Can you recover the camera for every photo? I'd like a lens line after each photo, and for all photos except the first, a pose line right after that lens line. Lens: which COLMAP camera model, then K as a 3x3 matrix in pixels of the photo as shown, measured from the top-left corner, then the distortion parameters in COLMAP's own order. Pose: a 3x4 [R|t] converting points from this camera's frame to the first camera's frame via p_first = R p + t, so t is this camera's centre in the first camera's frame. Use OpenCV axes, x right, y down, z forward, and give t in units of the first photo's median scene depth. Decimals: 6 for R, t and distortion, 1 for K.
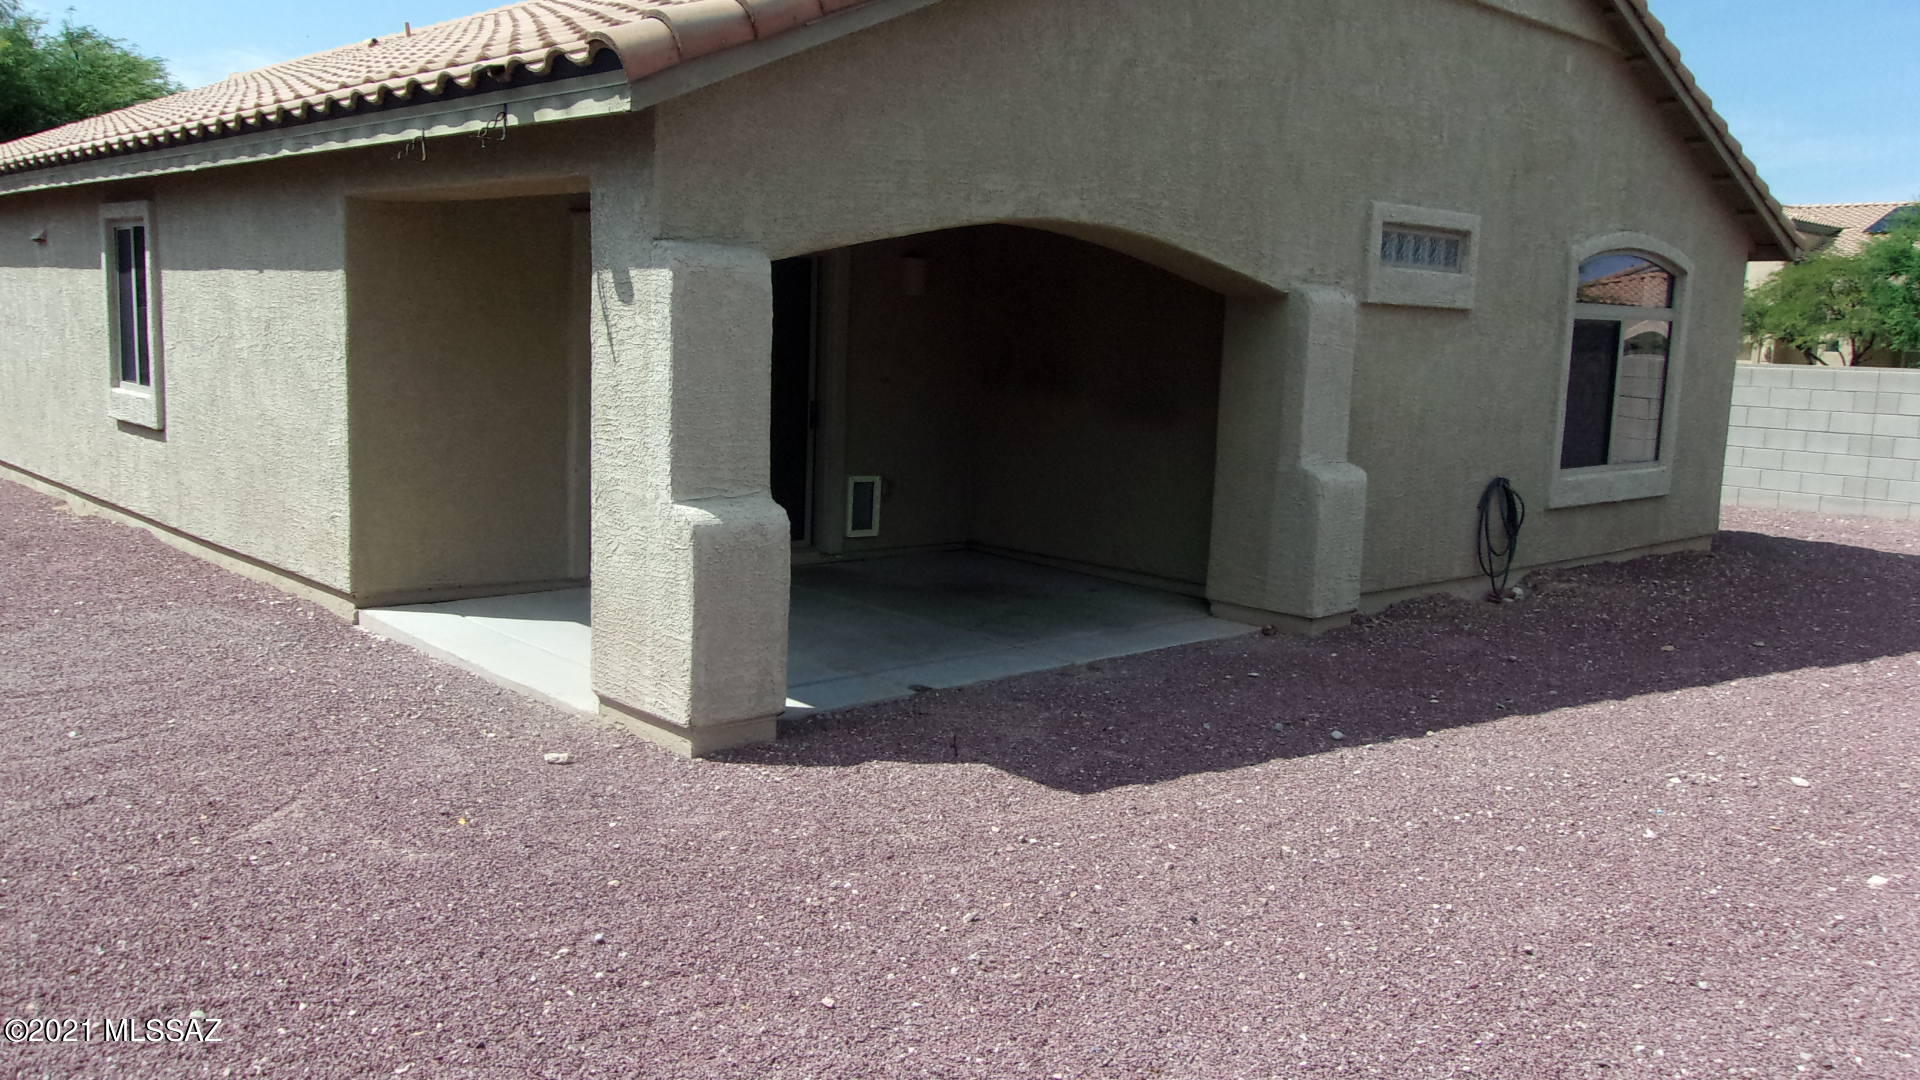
lens RADIAL K [[1552.1, 0, 960.0], [0, 1552.1, 540.0], [0, 0, 1]] dist [0.024037, 0.036728]
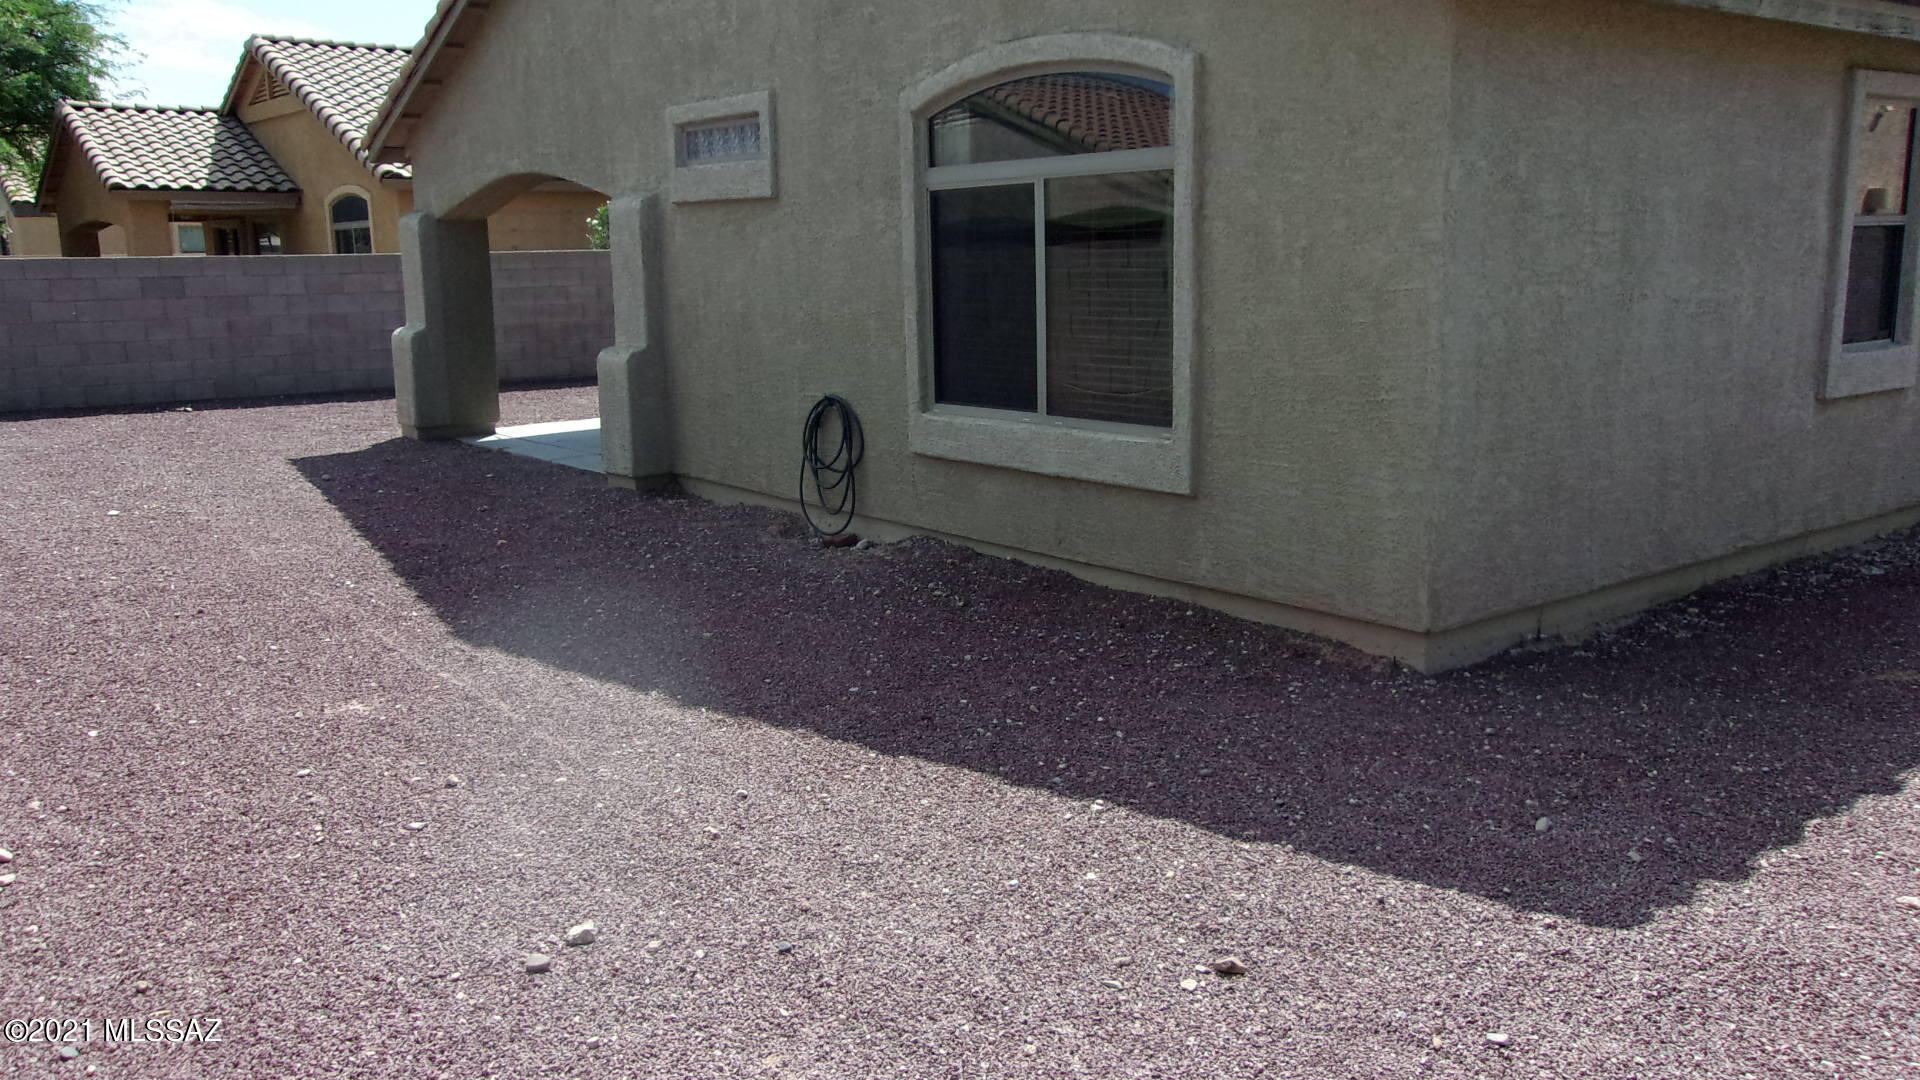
lens RADIAL K [[1552.1, 0, 960.0], [0, 1552.1, 540.0], [0, 0, 1]] dist [0.024037, 0.036728]
pose [[-0.096262, 0.139688, -0.985505, 1.254011], [-0.136438, 0.978906, 0.152080, -0.107042], [0.985961, 0.149100, -0.075173, 1.226898]]
